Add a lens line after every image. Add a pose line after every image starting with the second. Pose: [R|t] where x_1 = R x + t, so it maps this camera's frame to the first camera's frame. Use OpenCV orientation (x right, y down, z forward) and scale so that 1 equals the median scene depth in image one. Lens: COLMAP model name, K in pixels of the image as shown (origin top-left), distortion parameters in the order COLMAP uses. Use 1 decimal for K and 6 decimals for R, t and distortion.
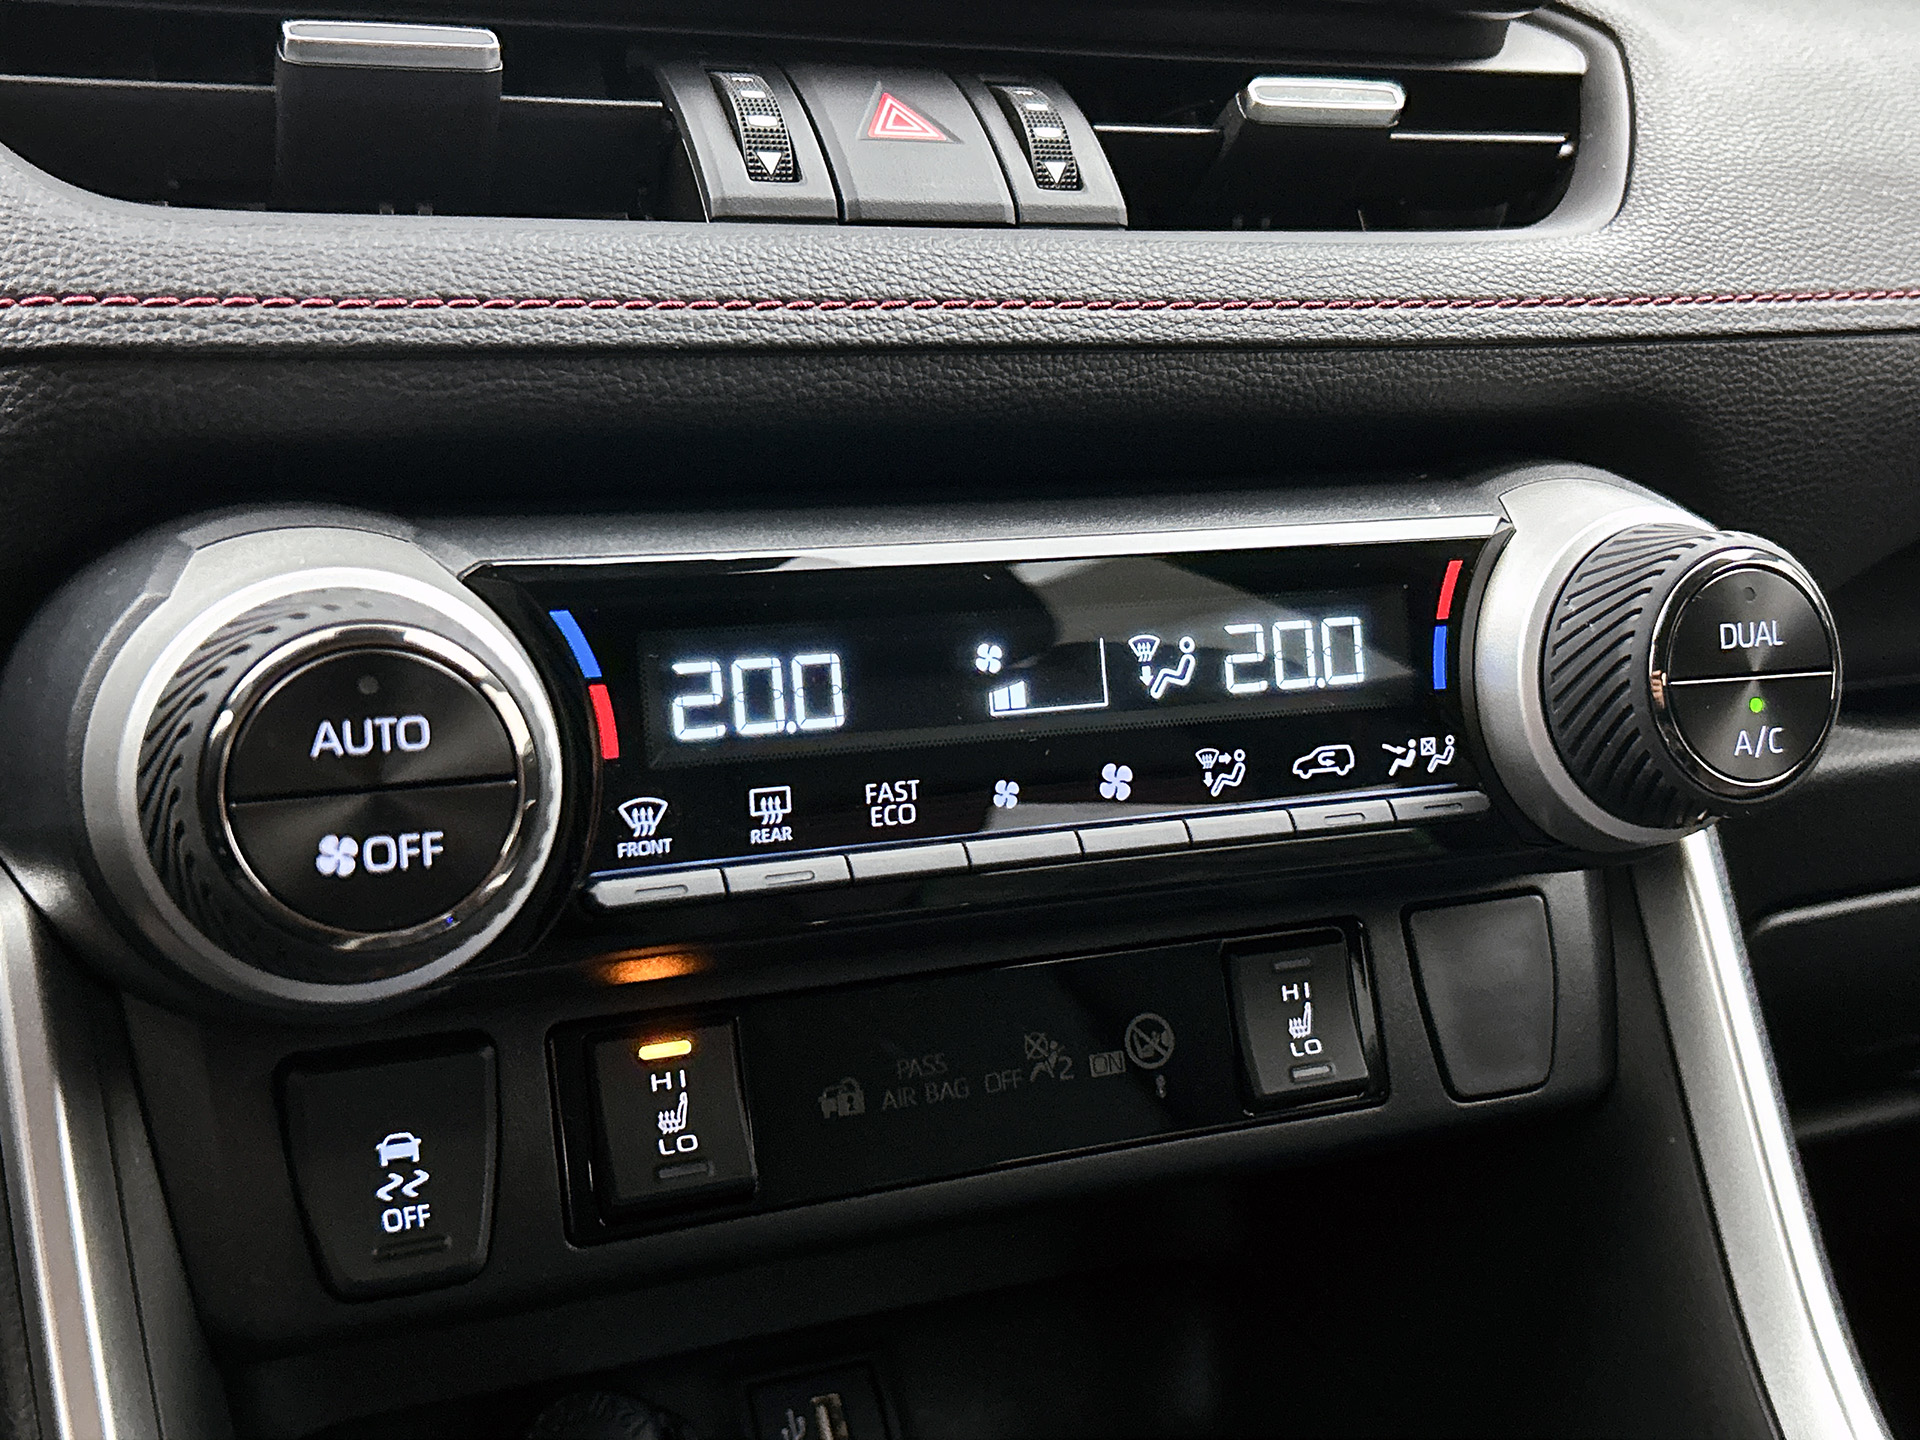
lens RADIAL K [[2332.8, 0, 945.9], [0, 2332.8, 684.9], [0, 0, 1]] dist [0.074283, 0.000000]
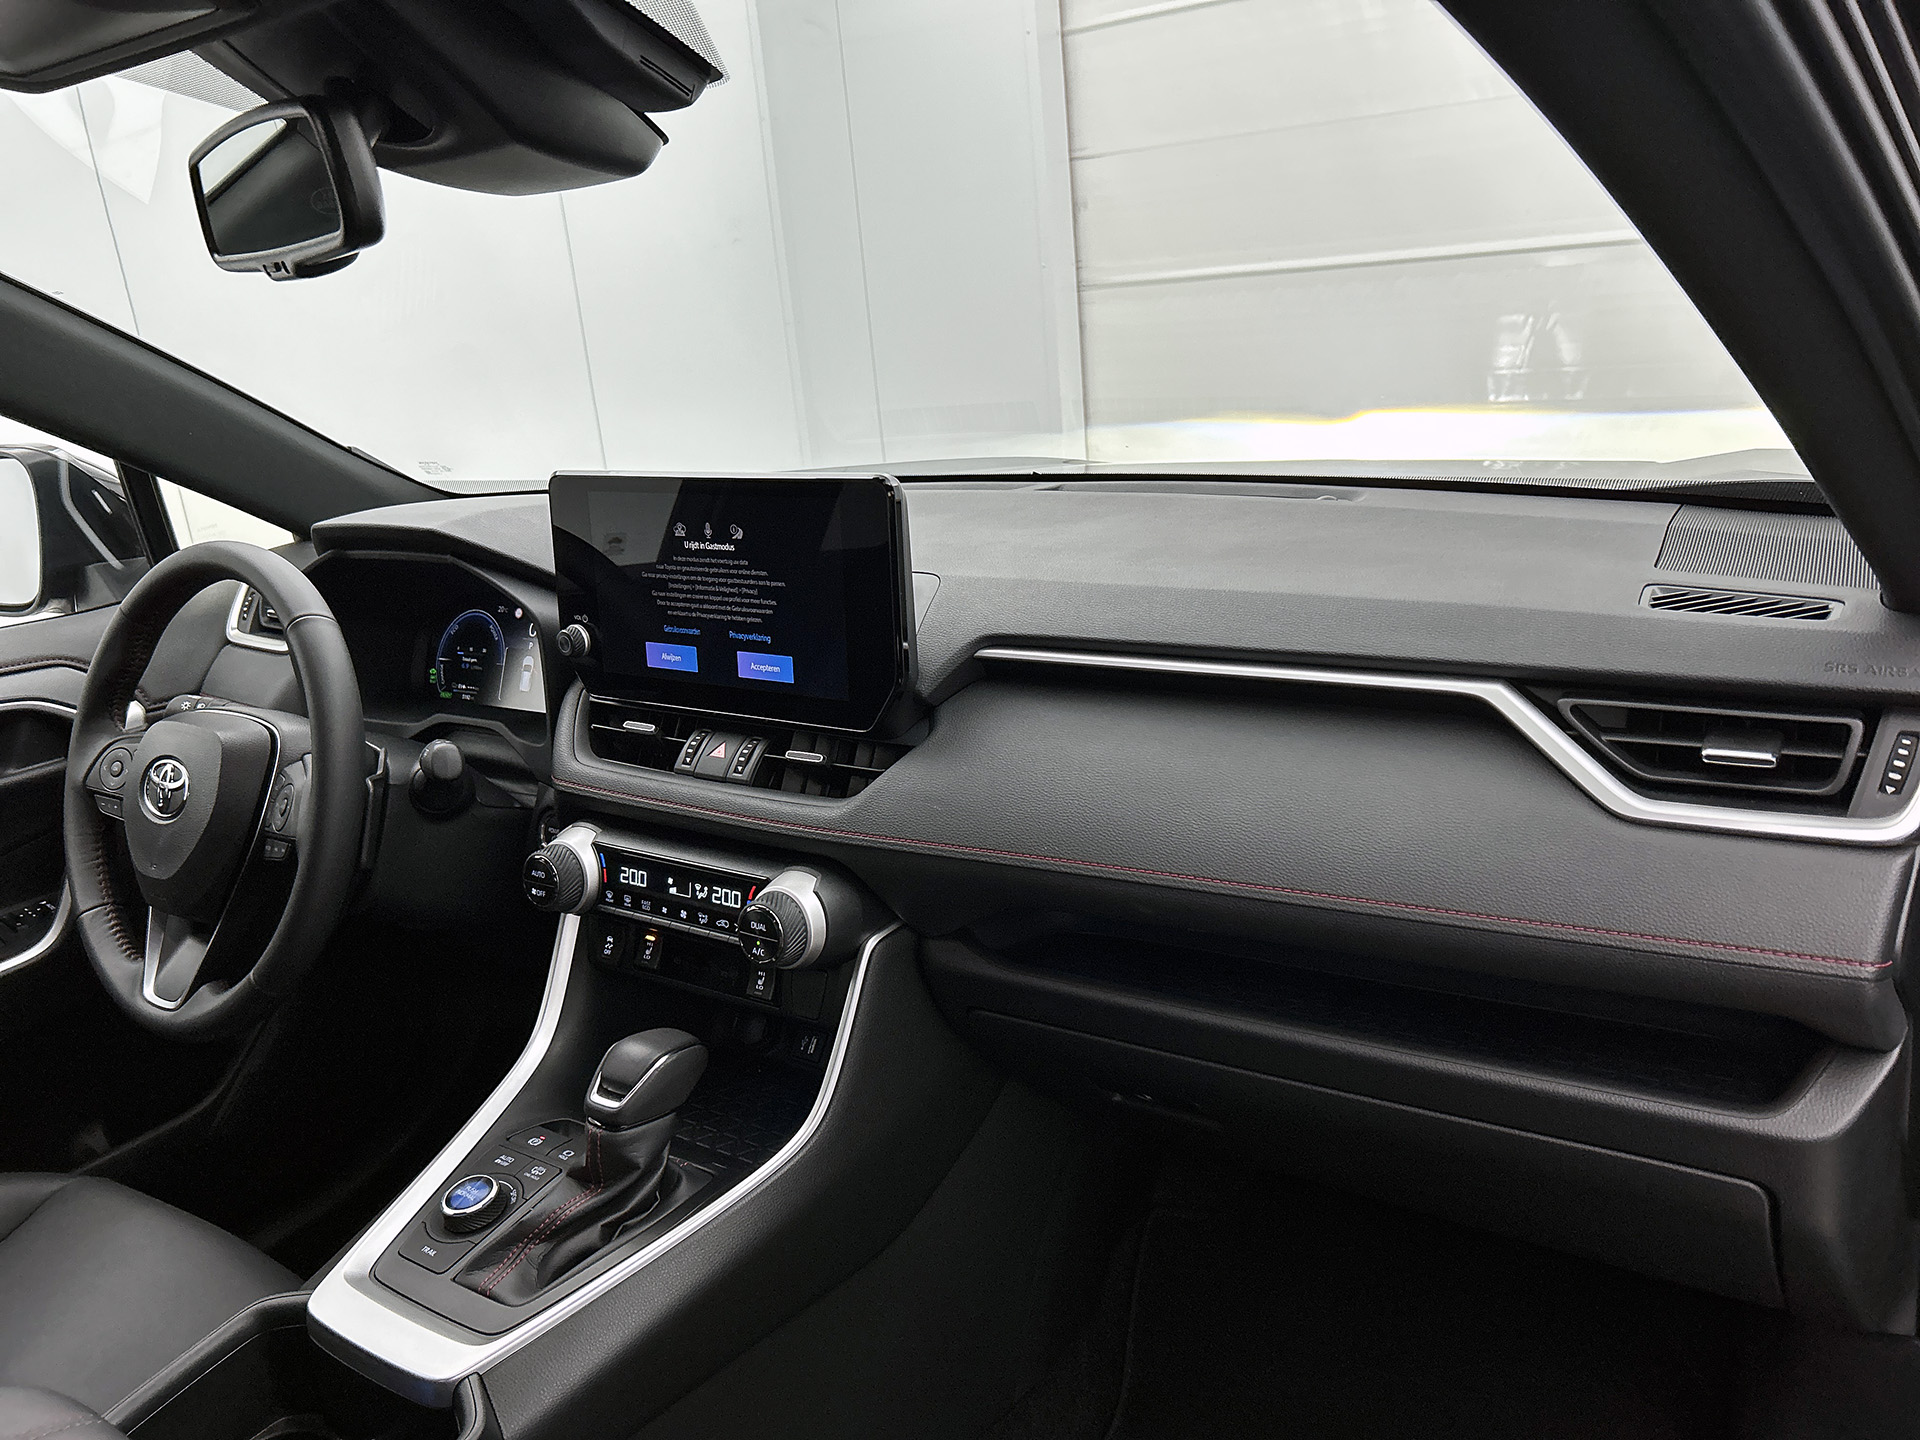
lens RADIAL K [[1512.3, 0, 912.5], [0, 1512.3, 700.4], [0, 0, 1]] dist [0.044151, -0.045729]
pose [[0.500592, 0.190882, -0.844376, 2.872206], [-0.070246, 0.981127, 0.180151, -0.987797], [0.862829, -0.030868, 0.504553, -0.121307]]
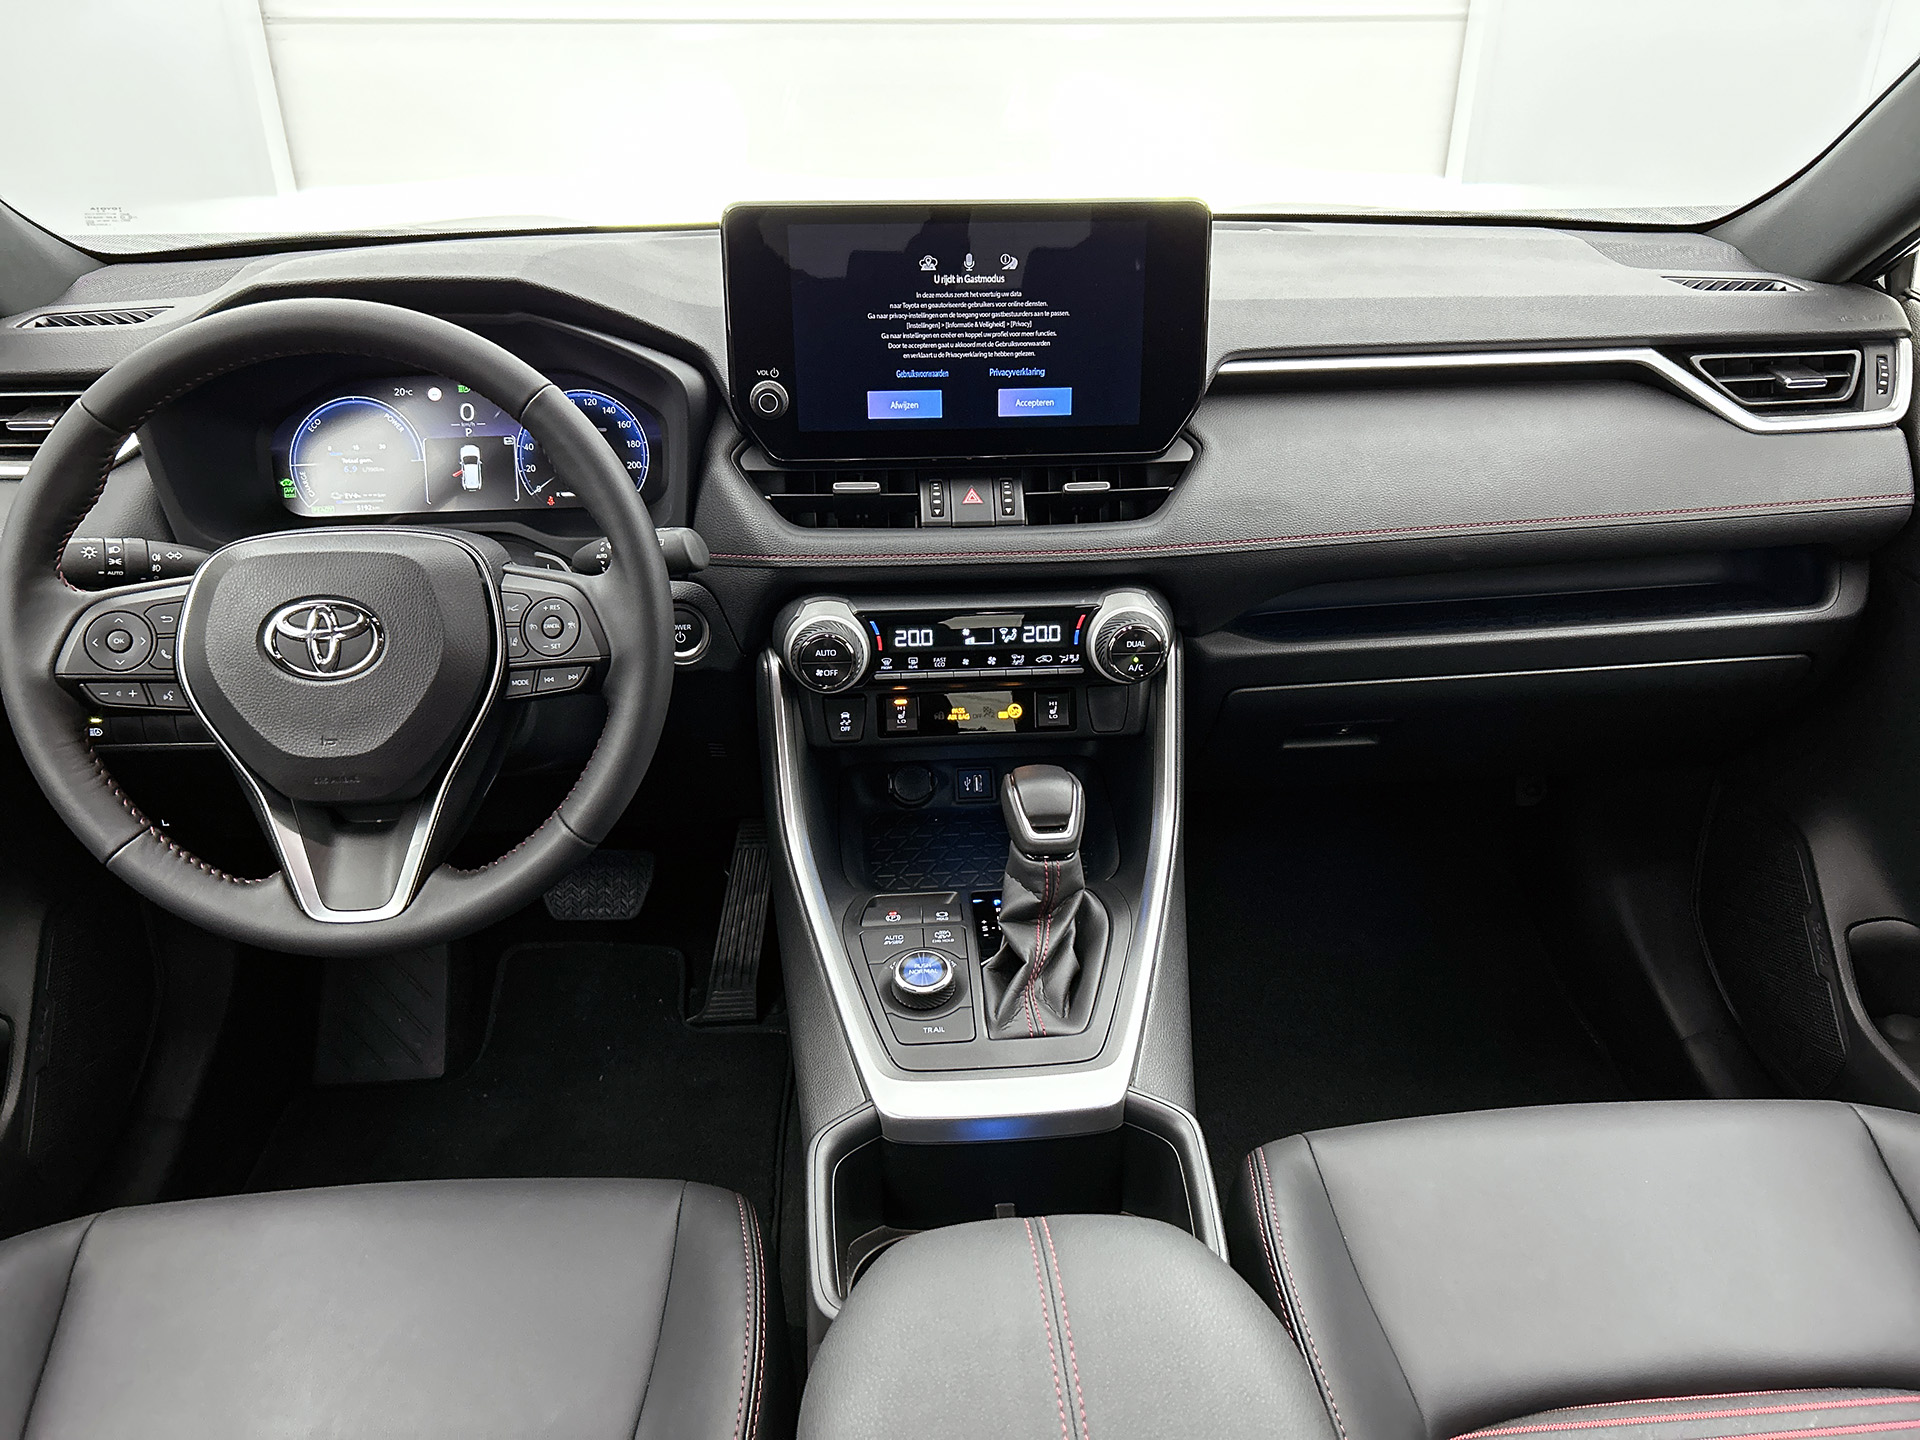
lens RADIAL K [[1512.3, 0, 973.2], [0, 1512.3, 735.5], [0, 0, 1]] dist [0.044151, -0.045729]
pose [[0.942579, 0.145929, -0.300417, 1.003174], [-0.057693, 0.957115, 0.283906, -0.696079], [0.328963, -0.250271, 0.910575, -1.867869]]
